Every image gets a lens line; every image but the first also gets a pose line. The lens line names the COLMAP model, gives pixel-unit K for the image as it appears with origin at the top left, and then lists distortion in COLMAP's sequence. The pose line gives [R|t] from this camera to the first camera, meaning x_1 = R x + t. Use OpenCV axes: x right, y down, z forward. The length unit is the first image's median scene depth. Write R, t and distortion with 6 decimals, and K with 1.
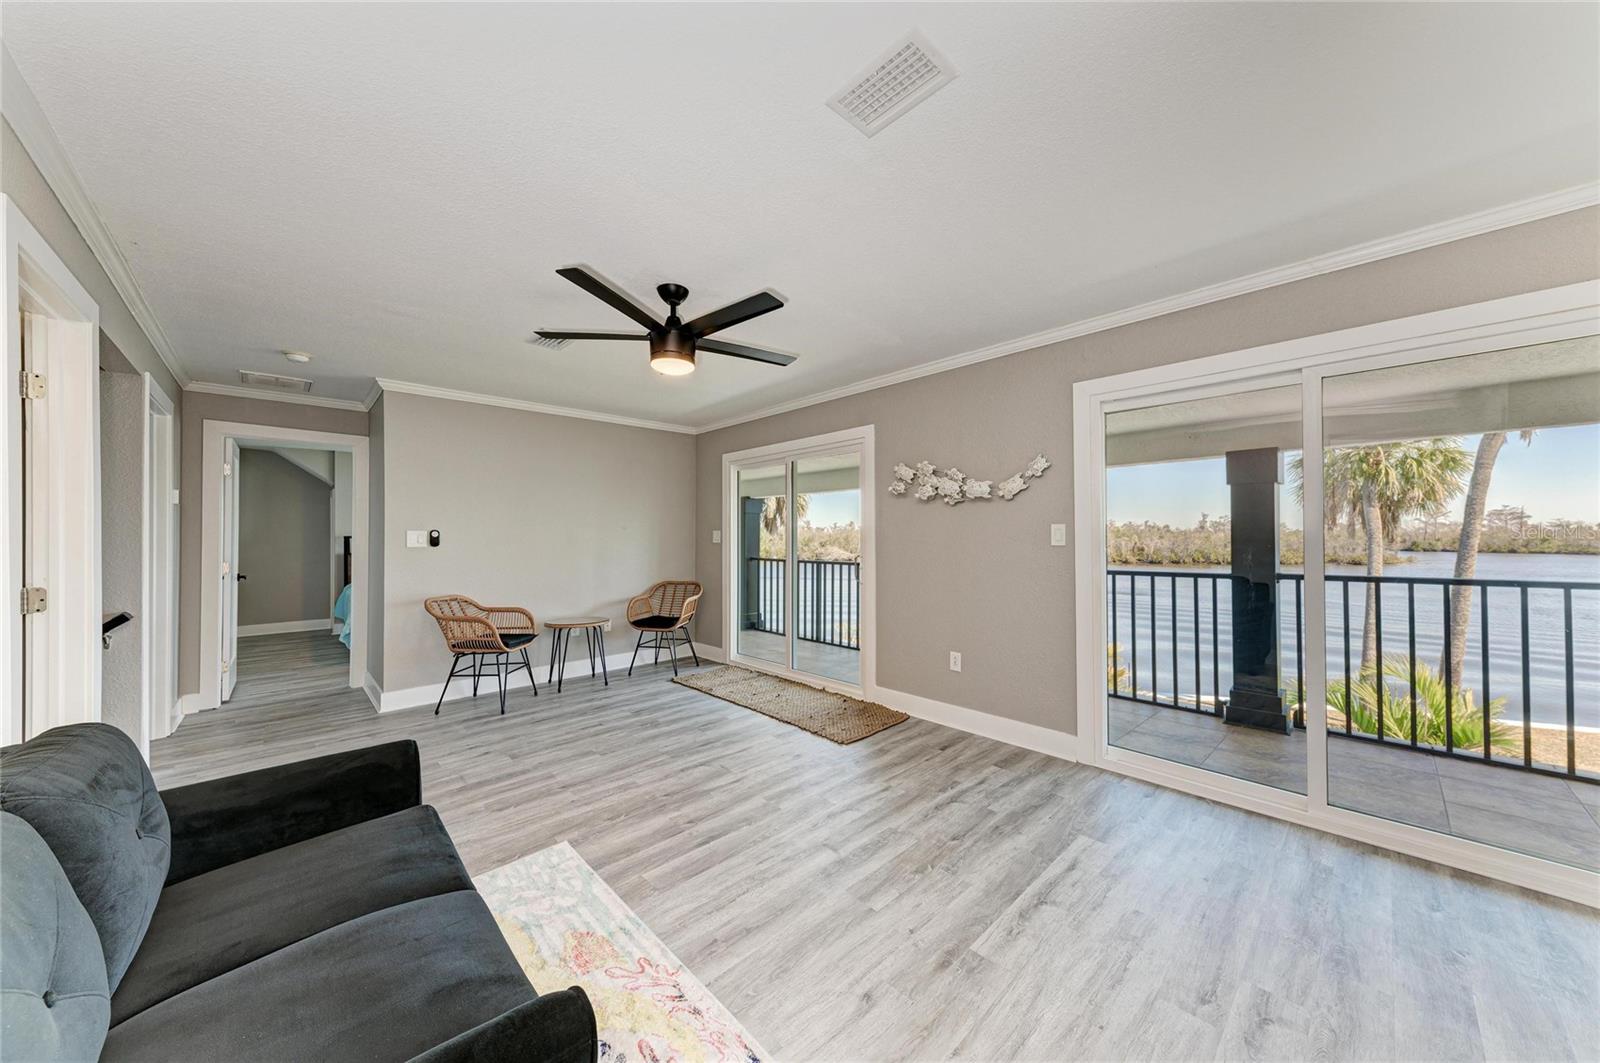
lens RADIAL K [[548.9, 0, 800.0], [0, 548.9, 531.5], [0, 0, 1]] dist [0.019087, 0.000003]
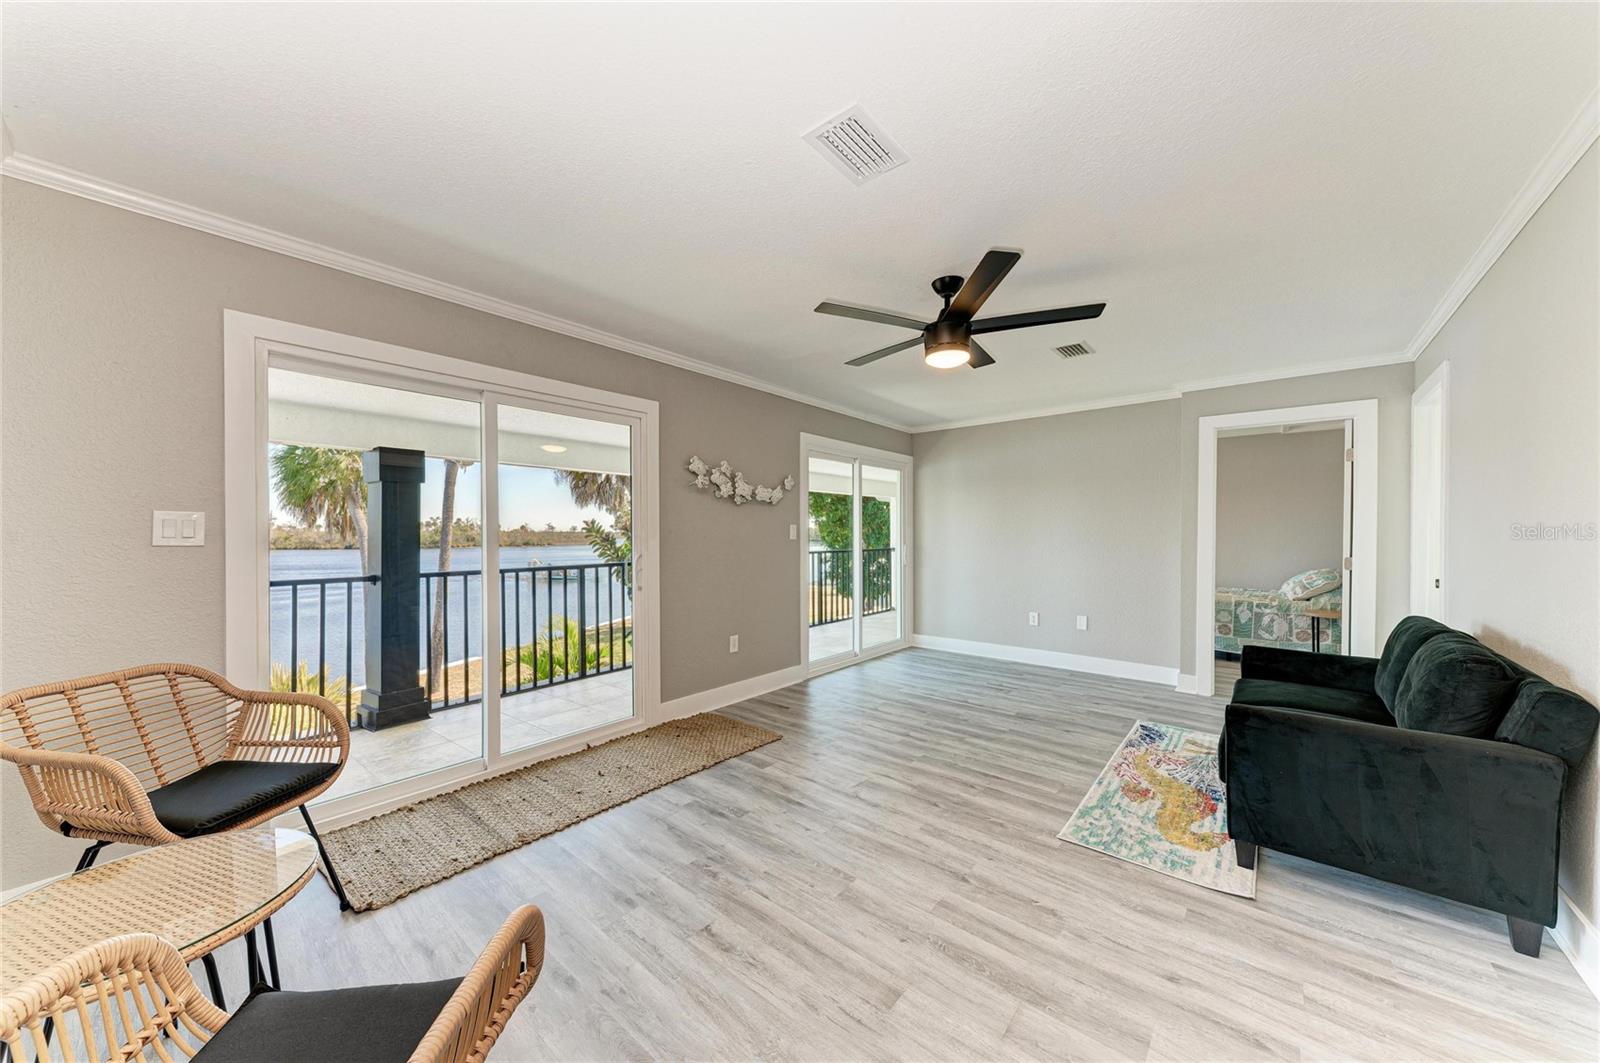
lens RADIAL K [[570.3, 0, 790.4], [0, 570.3, 533.3], [0, 0, 1]] dist [0.000303, -0.000100]
pose [[-0.119505, 0.012415, 0.992756, -0.927527], [-0.002842, 0.999913, -0.012846, 0.028174], [-0.992830, -0.004357, -0.119459, 1.079029]]
